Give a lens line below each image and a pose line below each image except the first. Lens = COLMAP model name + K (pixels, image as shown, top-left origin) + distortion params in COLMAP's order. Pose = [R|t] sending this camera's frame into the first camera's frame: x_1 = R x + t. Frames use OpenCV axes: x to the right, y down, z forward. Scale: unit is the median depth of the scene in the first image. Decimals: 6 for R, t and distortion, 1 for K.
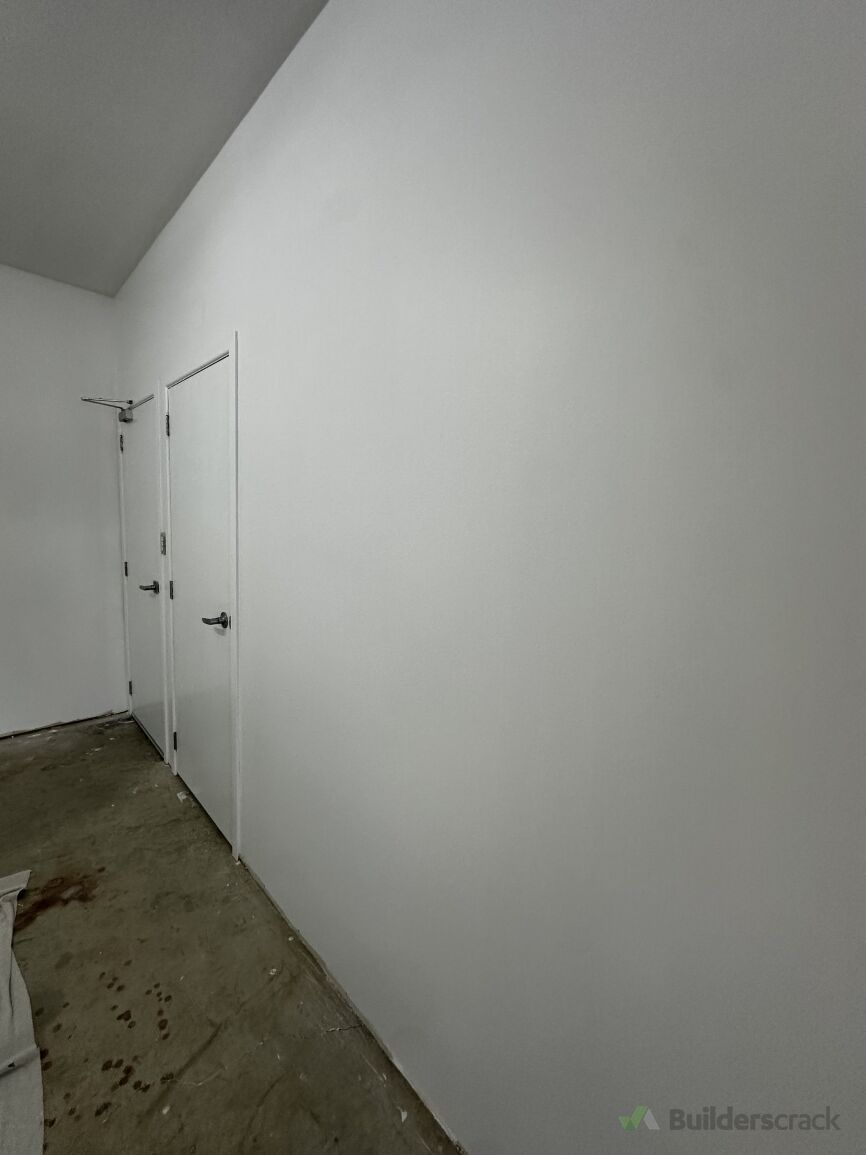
lens RADIAL K [[458.1, 0, 428.2], [0, 458.1, 579.0], [0, 0, 1]] dist [-0.003597, 0.000732]
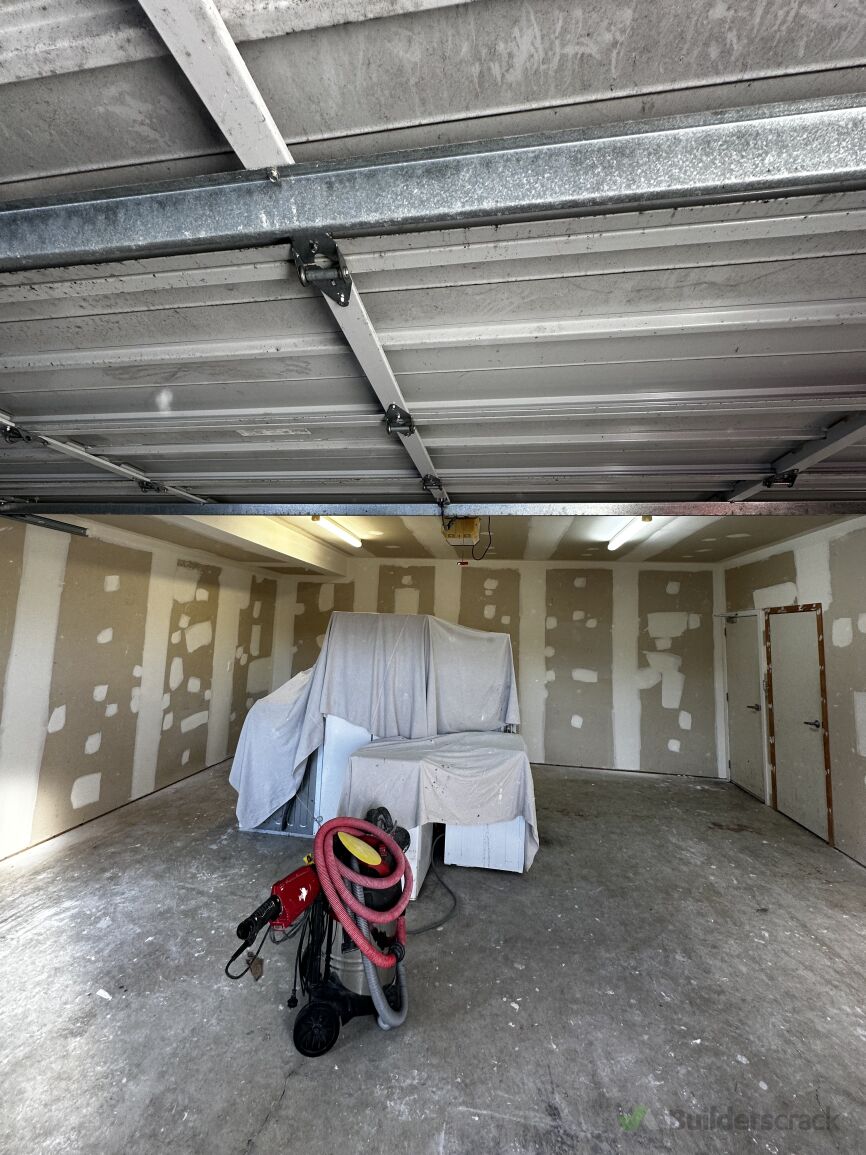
lens RADIAL K [[458.1, 0, 434.4], [0, 458.1, 577.9], [0, 0, 1]] dist [-0.003597, 0.000732]
pose [[0.598975, -0.116583, -0.792235, 0.301088], [-0.114199, 0.966796, -0.228612, 0.130544], [0.792583, 0.227405, 0.565774, -2.036866]]
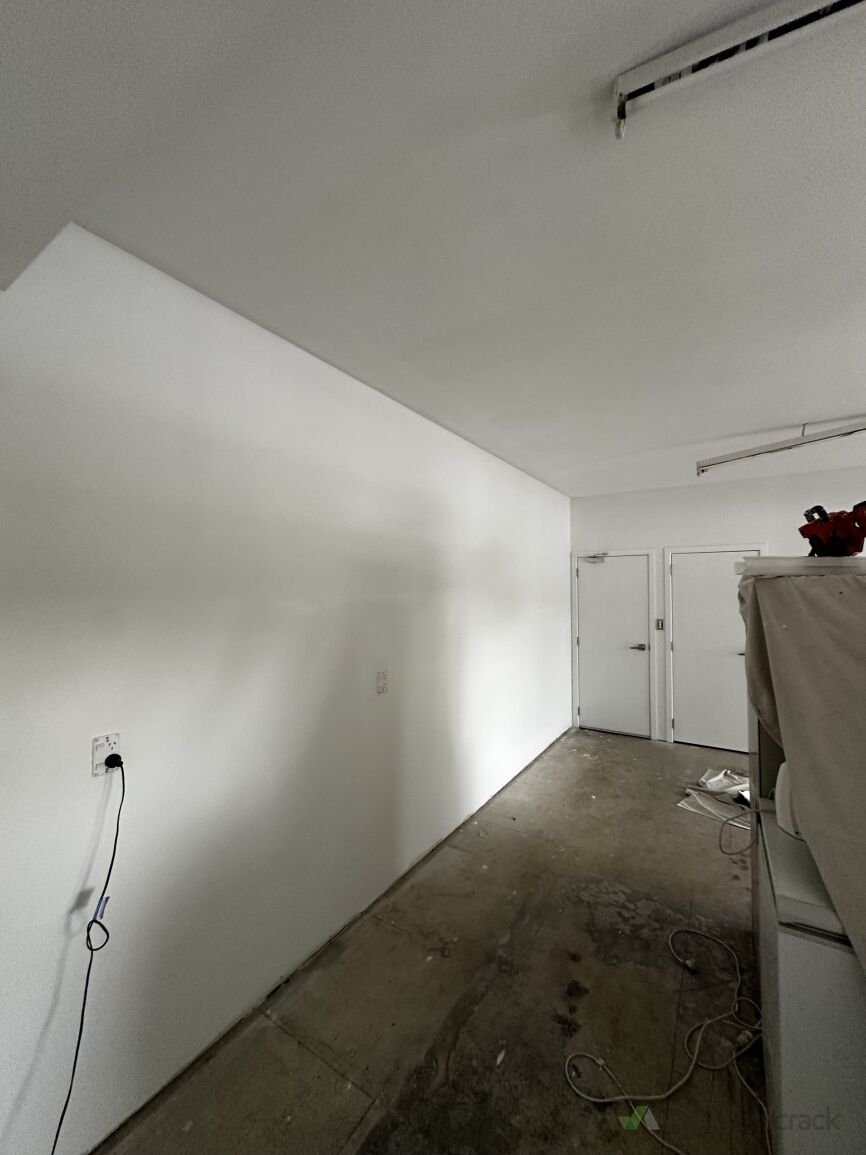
lens RADIAL K [[458.1, 0, 432.1], [0, 458.1, 581.0], [0, 0, 1]] dist [-0.003597, 0.000732]
pose [[0.975824, -0.047665, 0.213297, -2.820912], [0.076577, 0.988630, -0.129411, -0.117187], [-0.204704, 0.142616, 0.968379, -1.144583]]
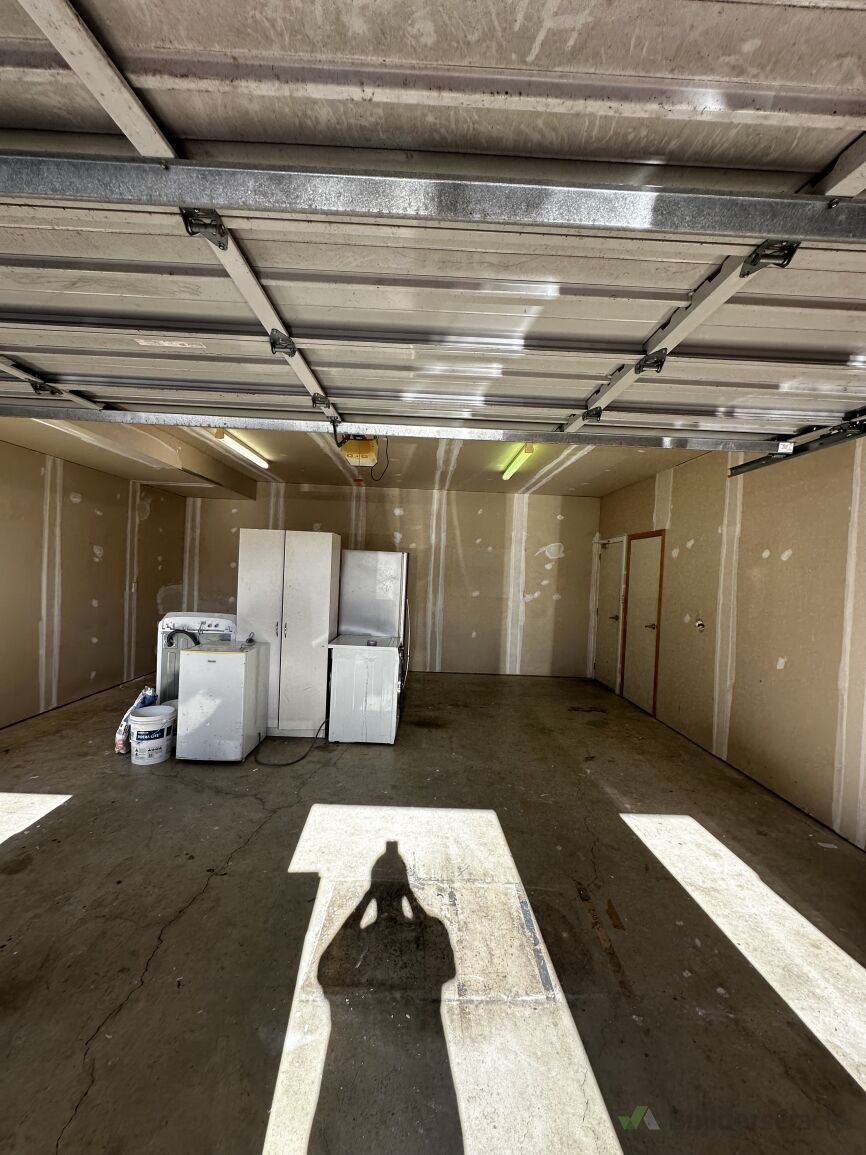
lens RADIAL K [[458.1, 0, 434.7], [0, 458.1, 574.5], [0, 0, 1]] dist [-0.003597, 0.000732]
pose [[0.726554, -0.011208, -0.687017, 0.539181], [-0.095794, 0.988450, -0.117432, 0.247766], [0.680399, 0.151133, 0.717089, -2.092658]]
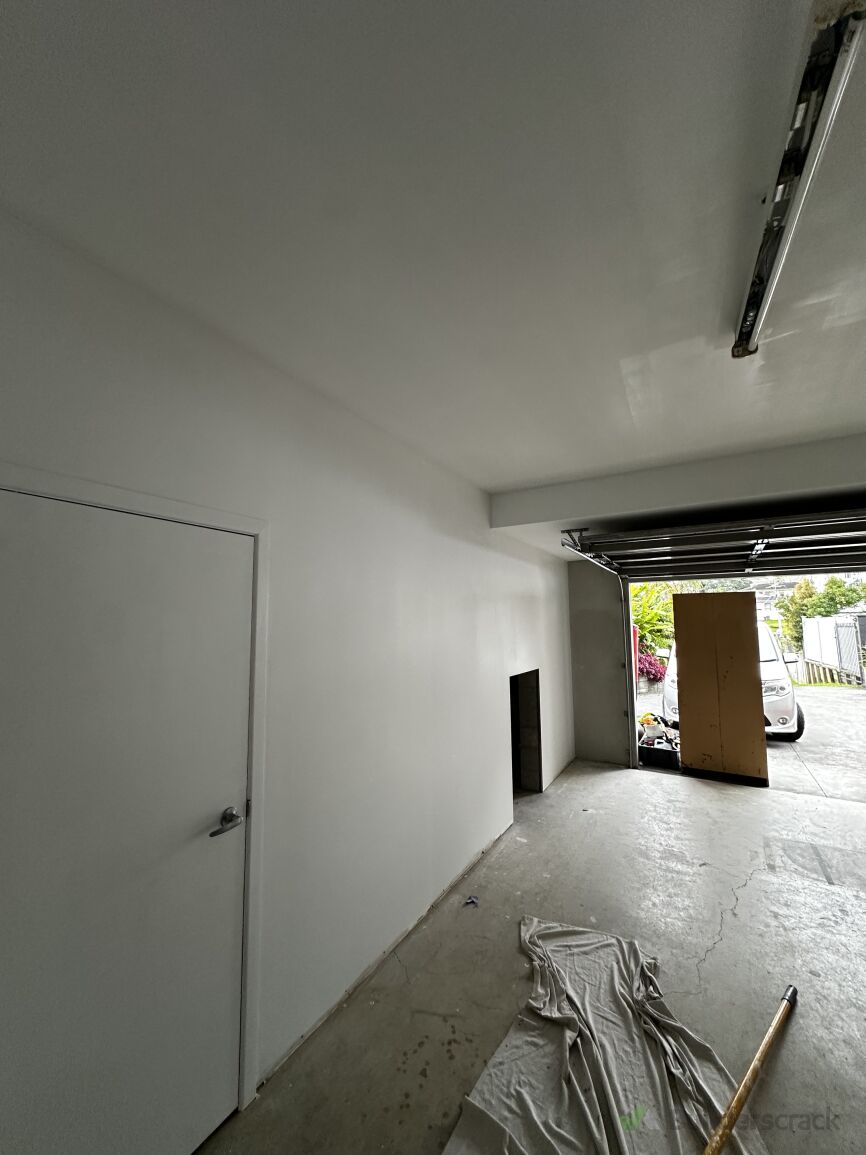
lens RADIAL K [[458.1, 0, 432.5], [0, 458.1, 584.0], [0, 0, 1]] dist [-0.003597, 0.000732]
pose [[-0.247015, 0.037377, 0.968291, -1.517562], [0.121330, 0.992585, -0.007363, -0.324099], [-0.961386, 0.115664, -0.249718, 0.867801]]
